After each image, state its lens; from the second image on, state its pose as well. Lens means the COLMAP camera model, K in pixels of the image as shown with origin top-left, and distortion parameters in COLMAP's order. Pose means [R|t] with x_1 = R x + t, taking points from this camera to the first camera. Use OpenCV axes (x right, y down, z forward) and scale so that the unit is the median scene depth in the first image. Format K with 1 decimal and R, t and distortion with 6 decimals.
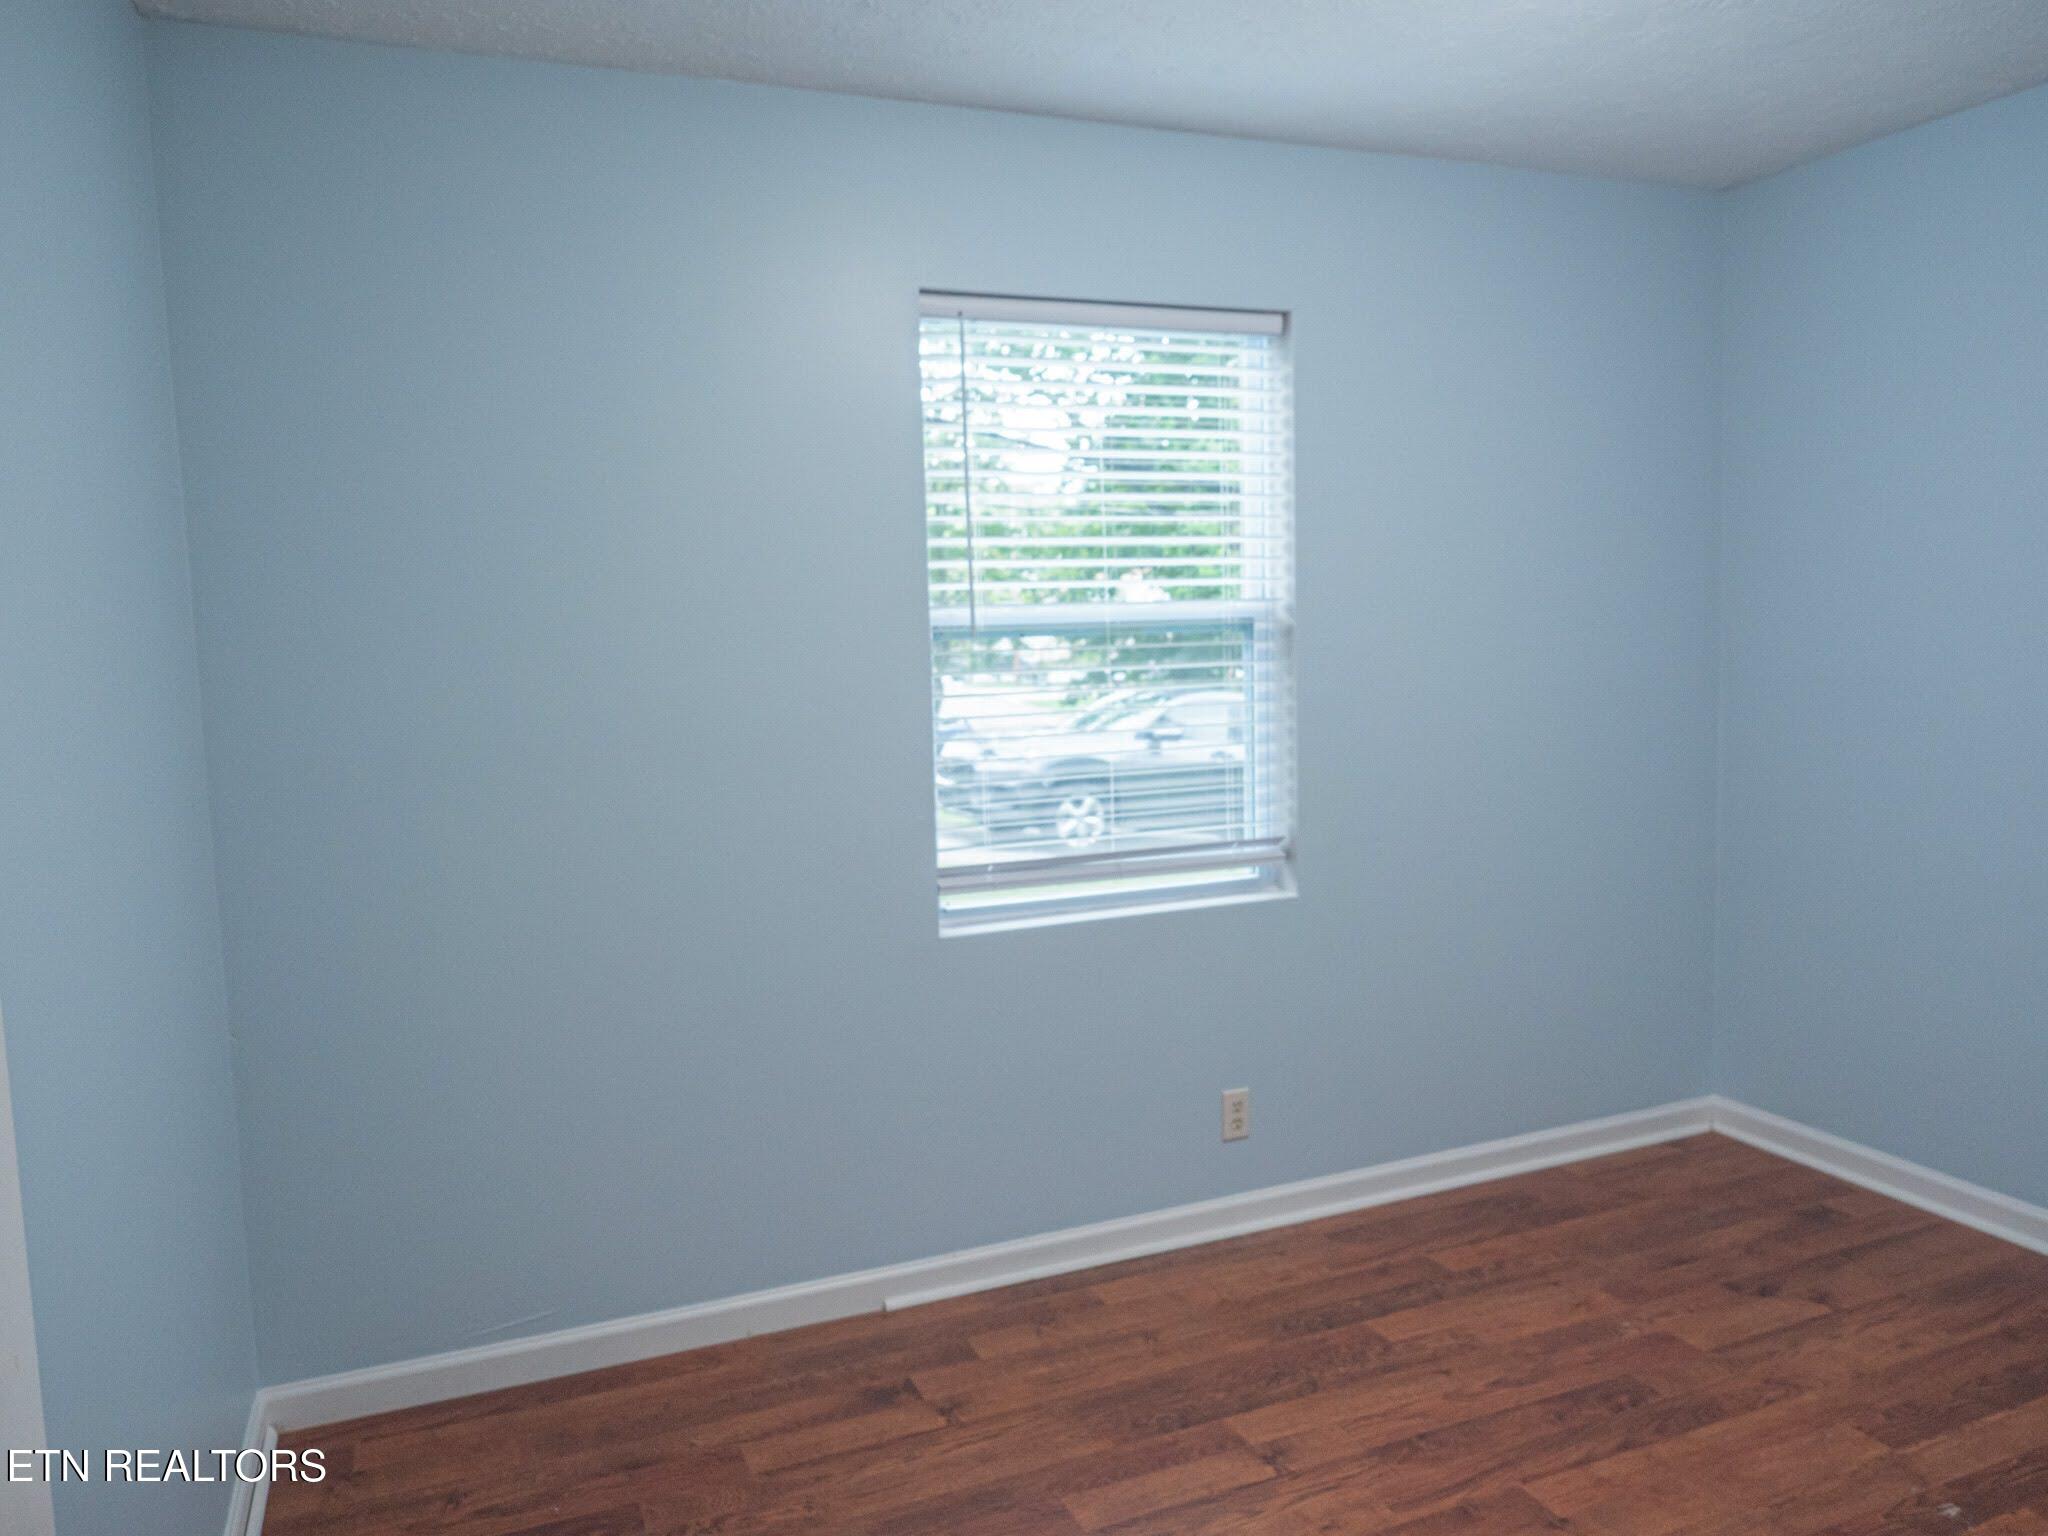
lens RADIAL K [[1468.1, 0, 1044.6], [0, 1468.1, 764.3], [0, 0, 1]] dist [-0.008146, -0.002849]
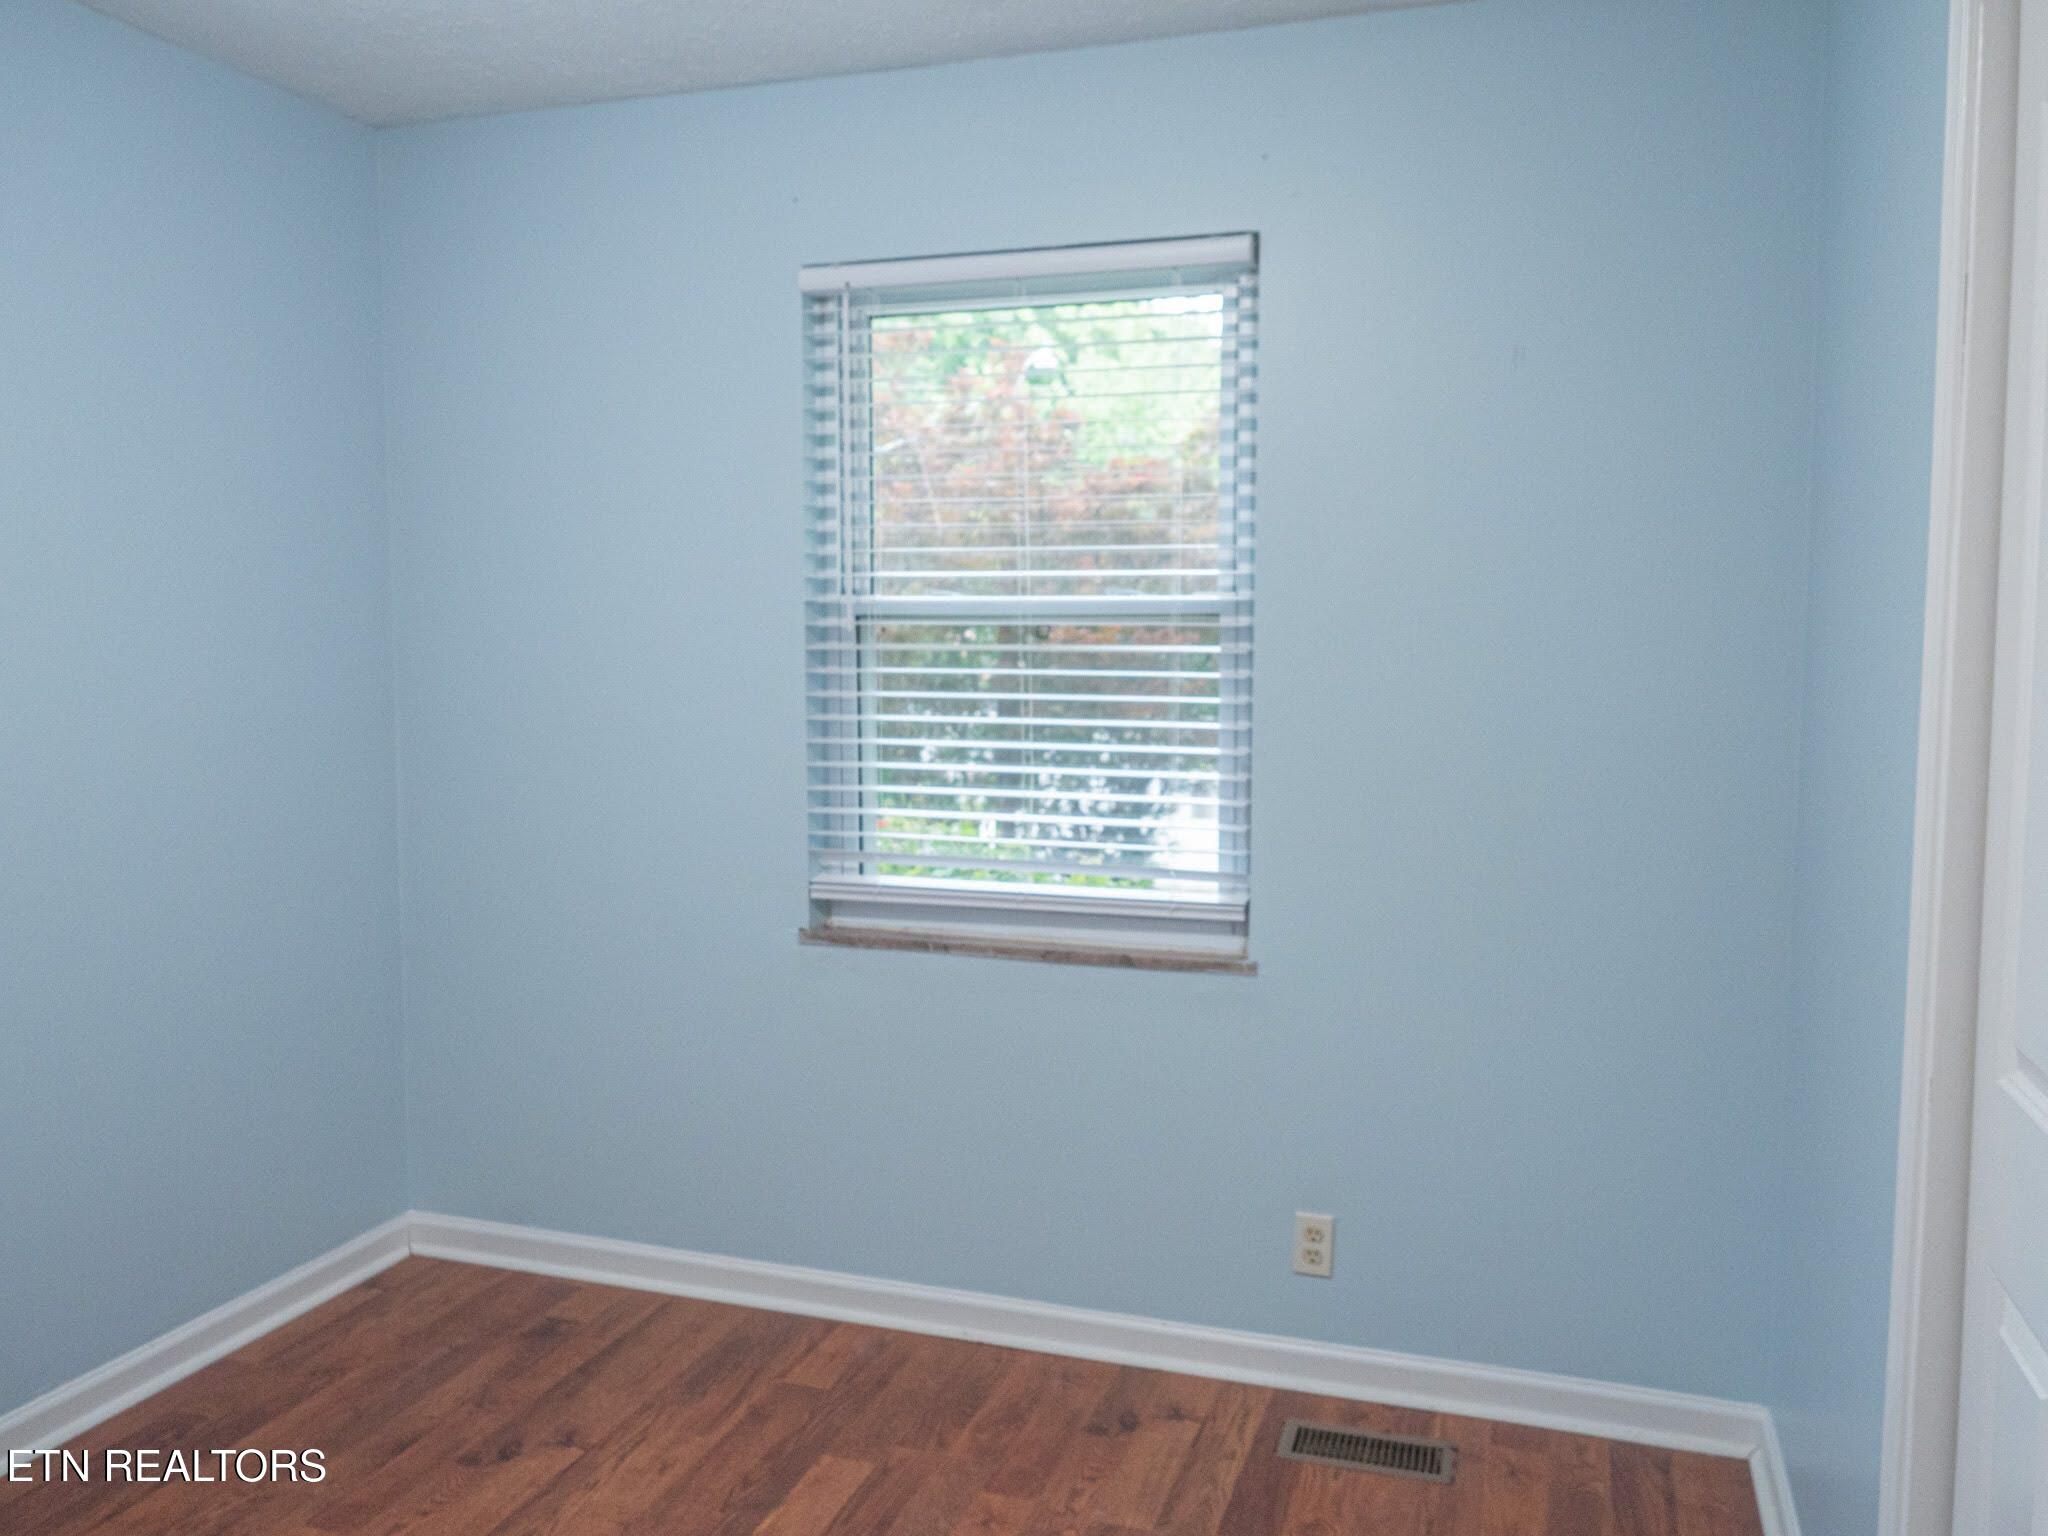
lens RADIAL K [[1588.7, 0, 1038.6], [0, 1588.7, 761.4], [0, 0, 1]] dist [-0.021685, 0.017641]
pose [[0.656826, -0.031921, 0.753366, 0.024481], [0.048841, 0.998807, -0.000262, -0.014674], [-0.752459, 0.036968, 0.657601, 0.149973]]
